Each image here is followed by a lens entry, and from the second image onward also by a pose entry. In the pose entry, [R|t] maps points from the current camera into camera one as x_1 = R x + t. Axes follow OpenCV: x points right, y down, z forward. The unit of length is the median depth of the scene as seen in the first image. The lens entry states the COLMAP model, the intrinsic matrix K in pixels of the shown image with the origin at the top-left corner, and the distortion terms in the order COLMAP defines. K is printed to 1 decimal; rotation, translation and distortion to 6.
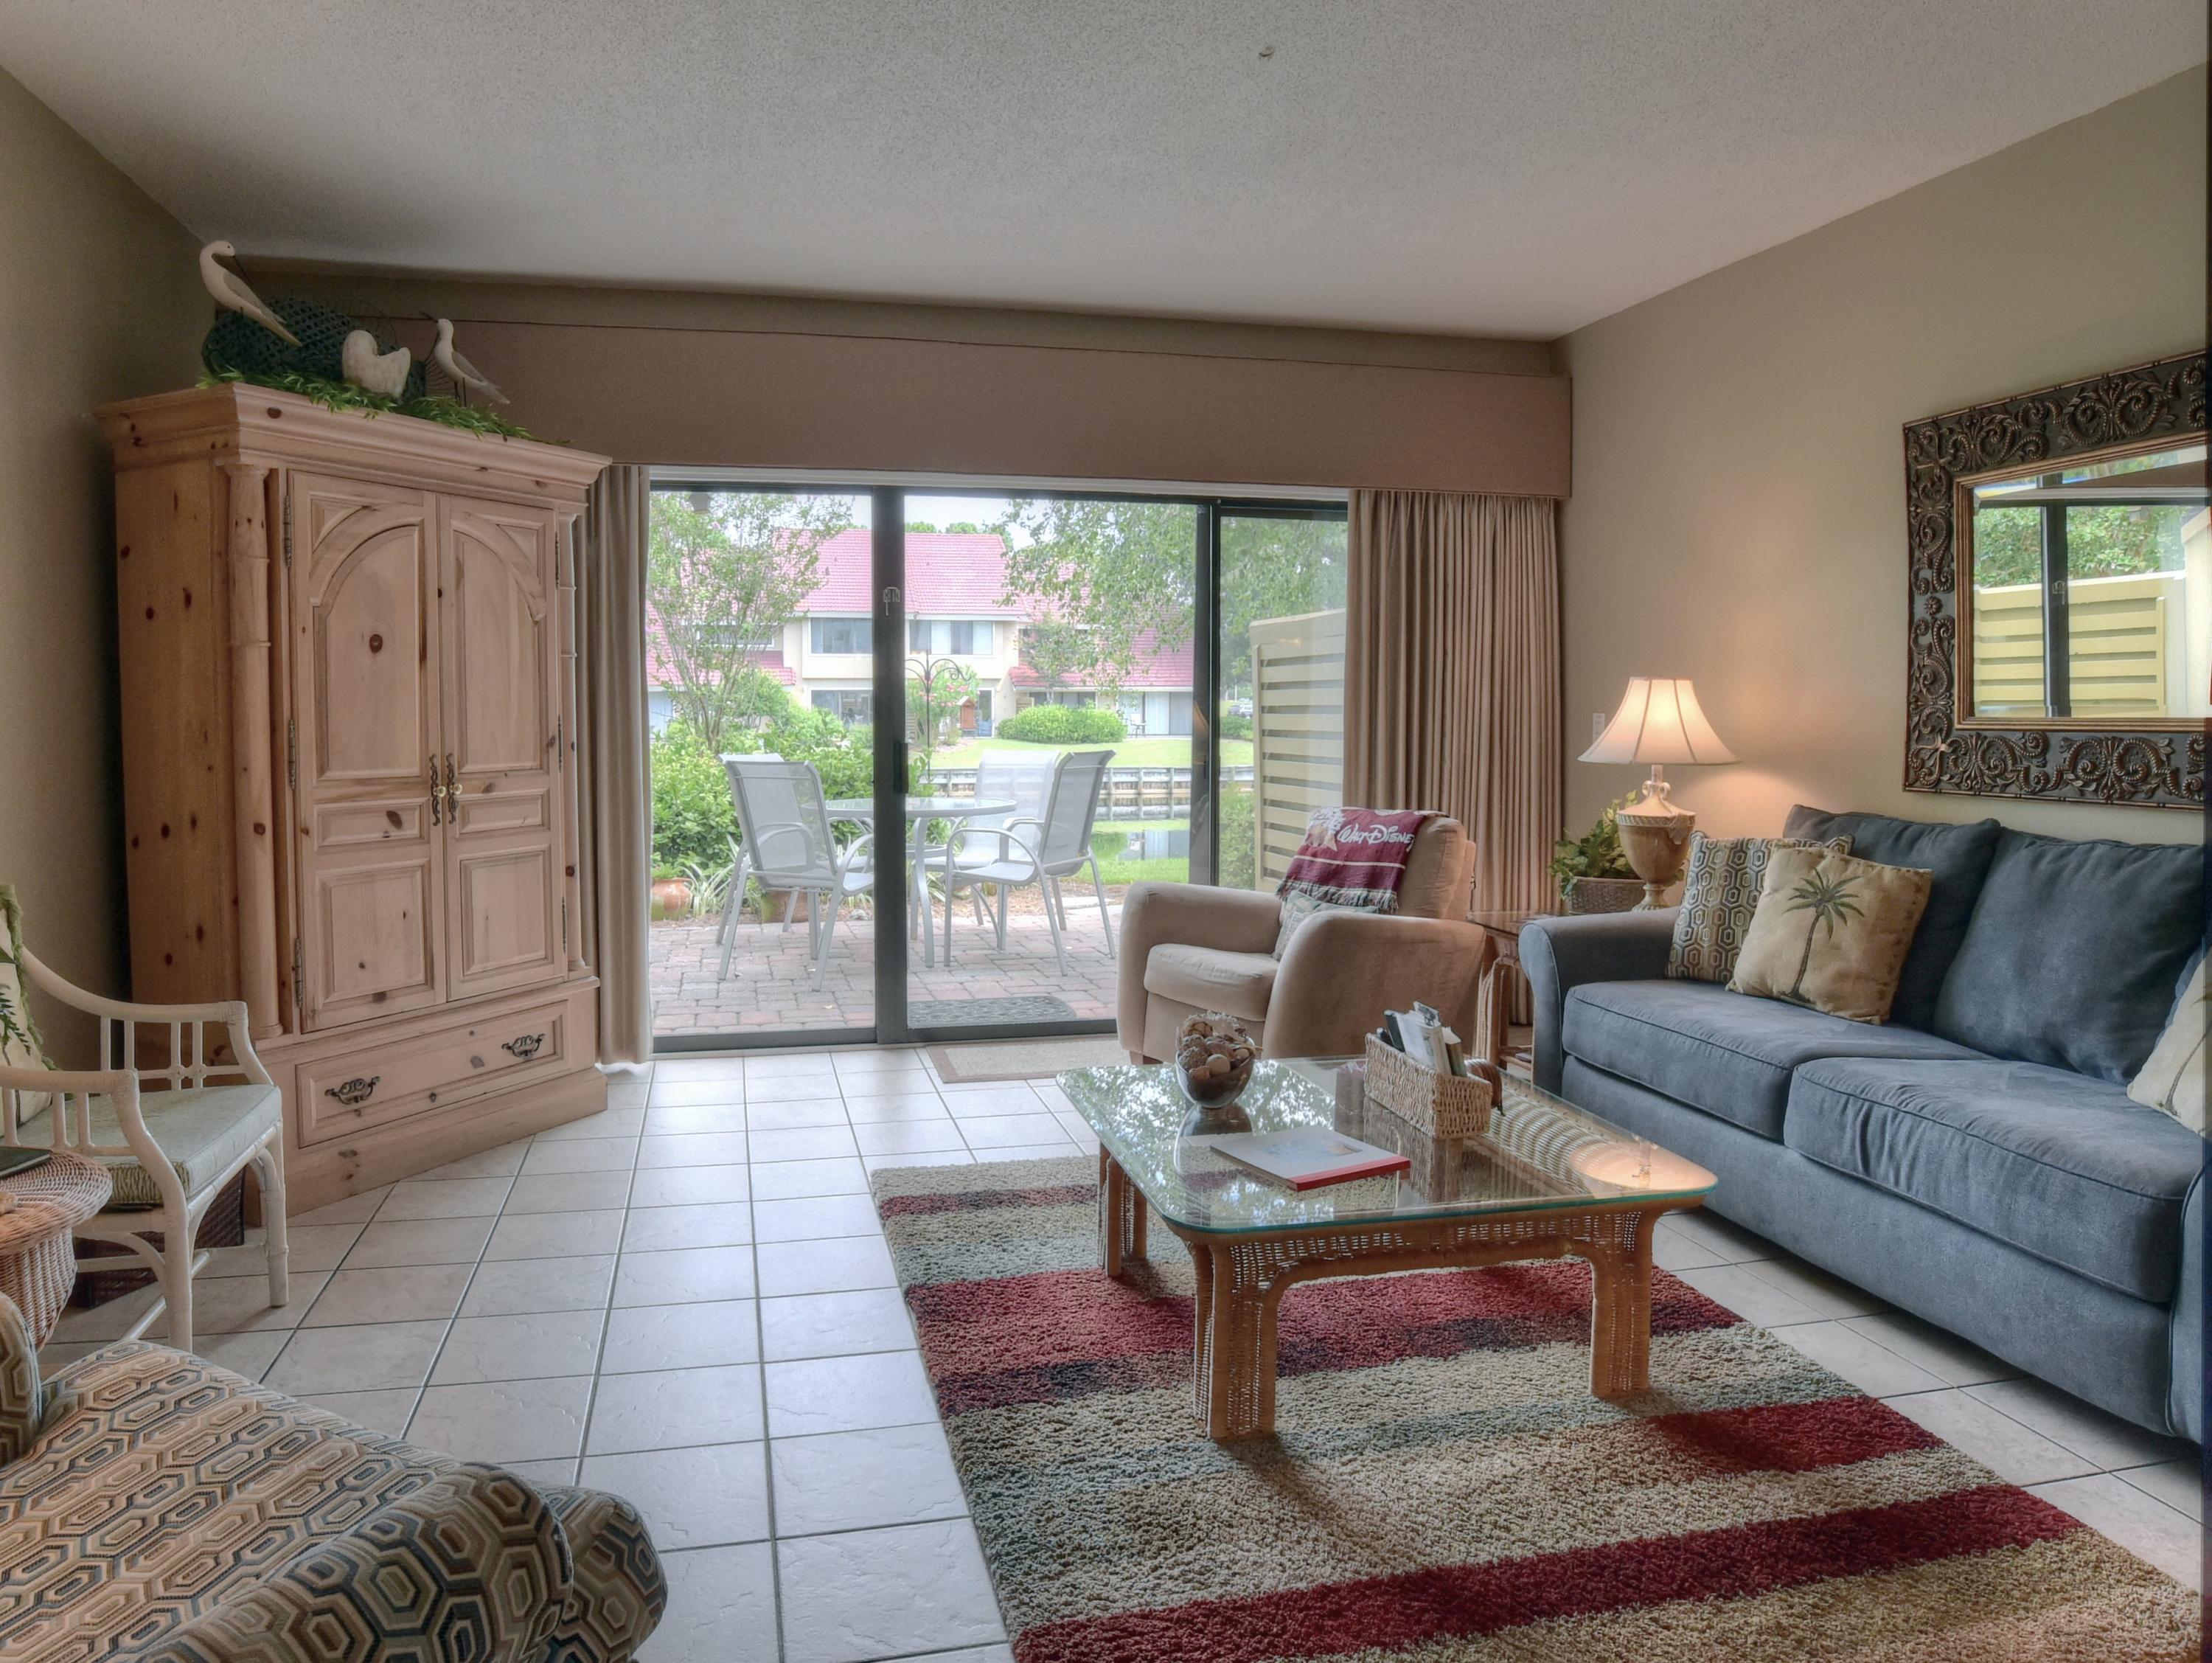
lens RADIAL K [[1538.9, 0, 1105.4], [0, 1538.9, 774.8], [0, 0, 1]] dist [-0.047208, 0.002431]
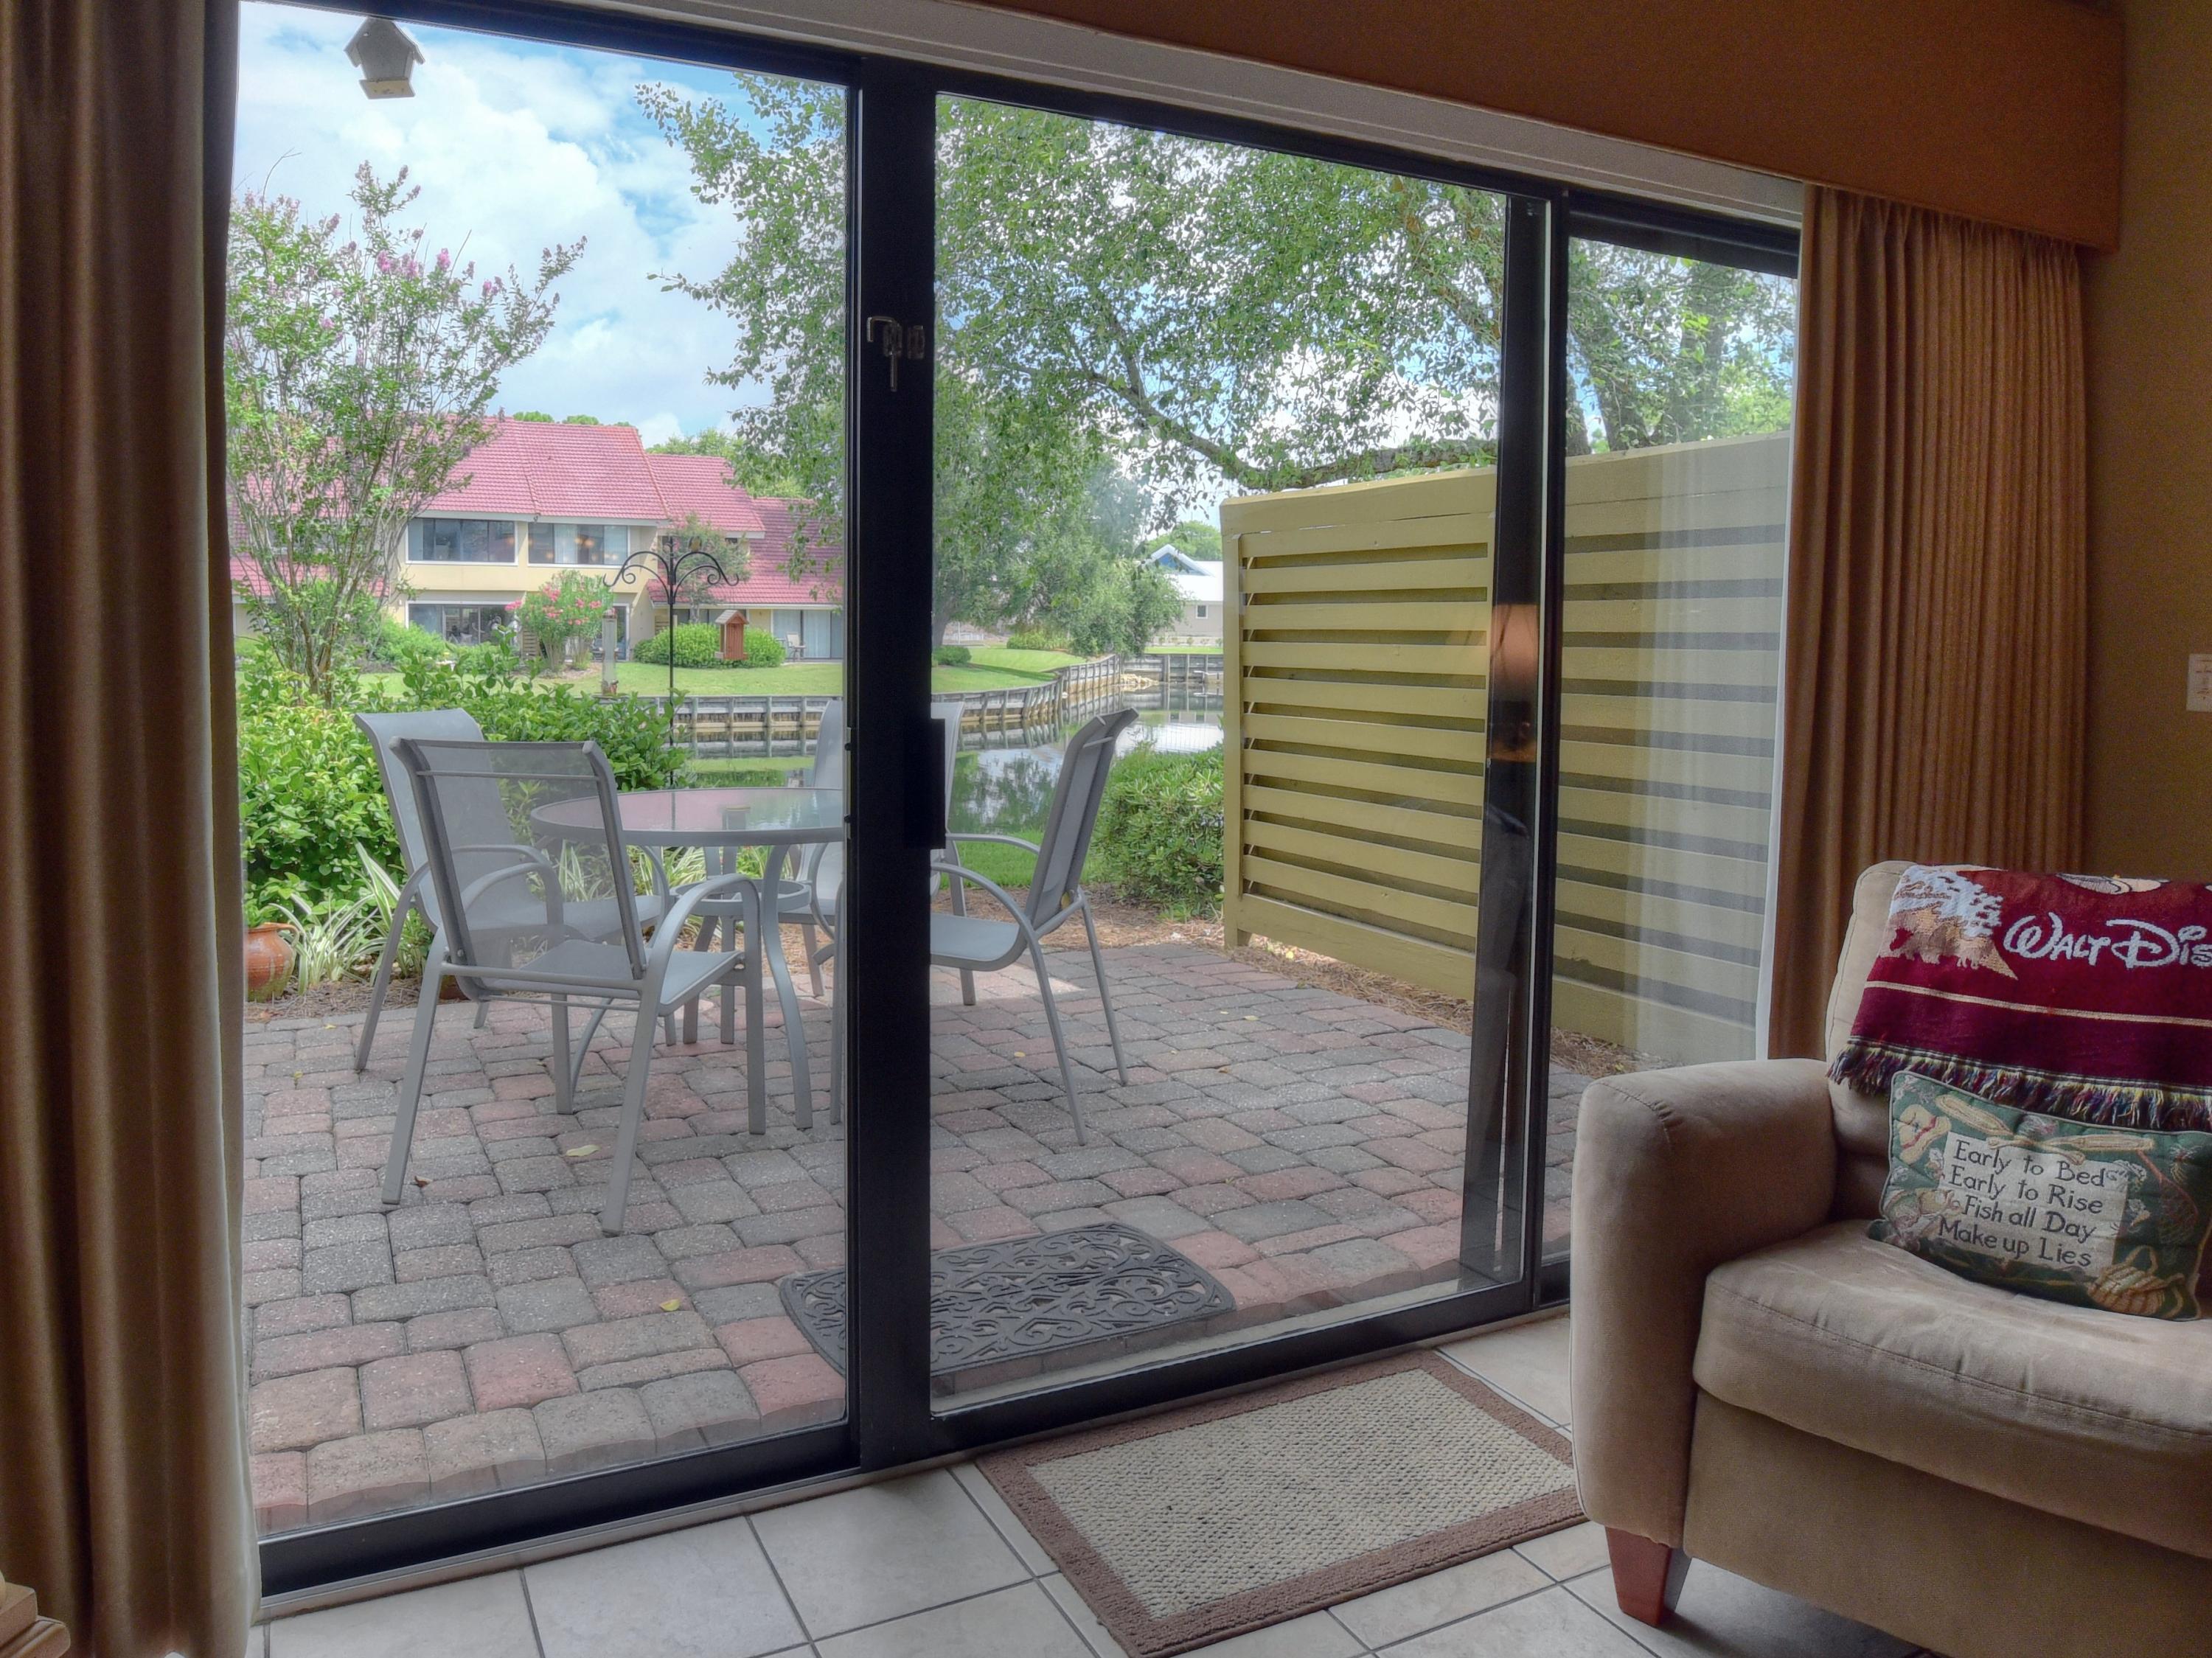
lens RADIAL K [[1538.6, 0, 1026.9], [0, 1538.6, 709.3], [0, 0, 1]] dist [-0.047208, 0.002431]
pose [[0.977880, -0.002509, 0.209152, -0.177646], [0.000653, 0.999960, 0.008941, -0.025080], [-0.209166, -0.008607, 0.977842, 0.571490]]
